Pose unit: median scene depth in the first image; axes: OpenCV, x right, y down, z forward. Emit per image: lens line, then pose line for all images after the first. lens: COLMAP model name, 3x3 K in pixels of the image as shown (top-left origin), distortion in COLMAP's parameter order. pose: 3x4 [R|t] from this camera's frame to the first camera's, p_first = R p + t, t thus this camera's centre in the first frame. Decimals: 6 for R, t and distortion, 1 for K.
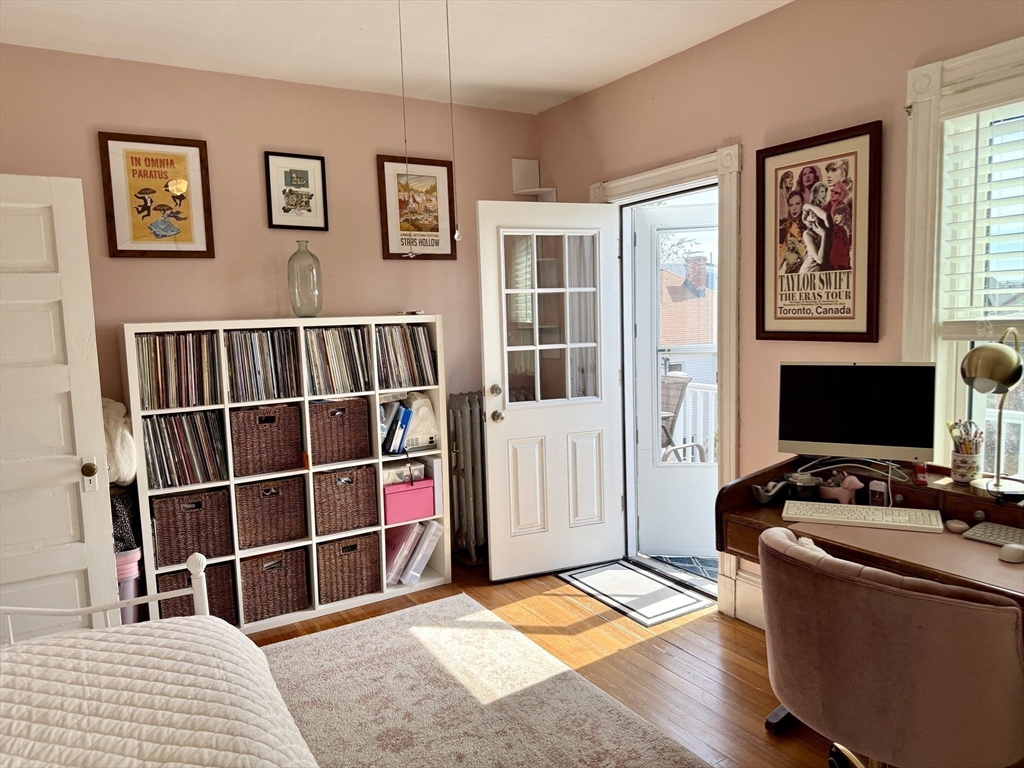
lens RADIAL K [[724.3, 0, 516.9], [0, 724.3, 380.5], [0, 0, 1]] dist [-0.008323, -0.002078]
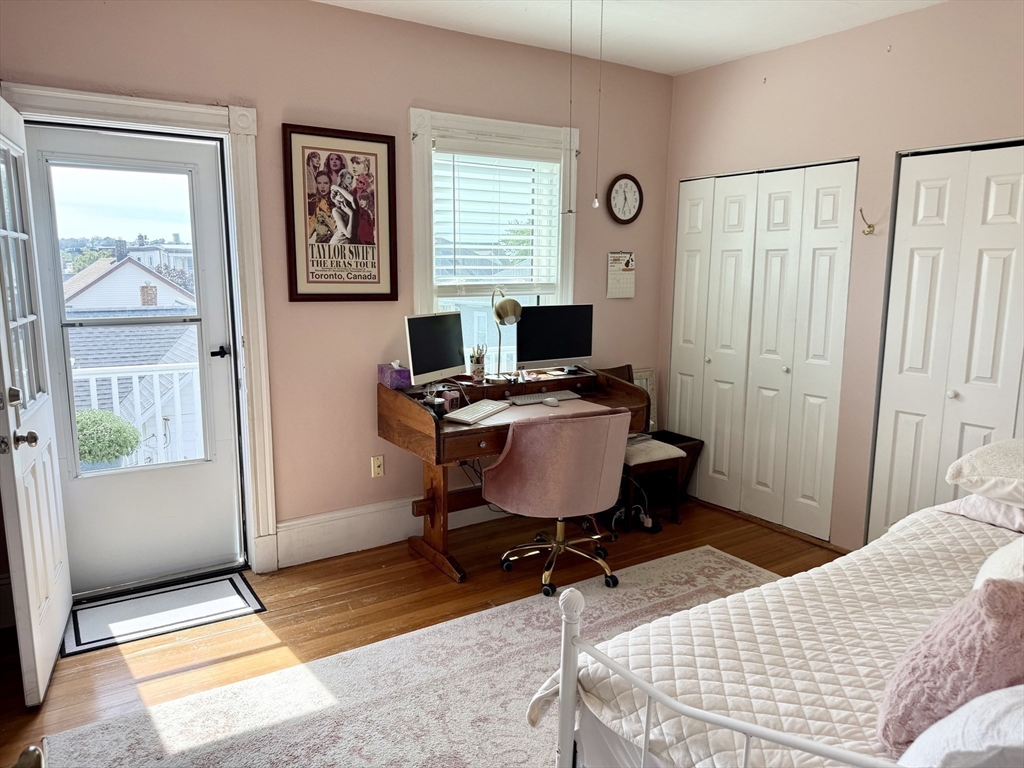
lens RADIAL K [[724.3, 0, 515.8], [0, 724.3, 390.9], [0, 0, 1]] dist [-0.008323, -0.002078]
pose [[-0.052838, -0.136342, 0.989252, -0.841527], [0.086668, 0.986271, 0.140560, -0.053328], [-0.994835, 0.093164, -0.040296, 0.791463]]
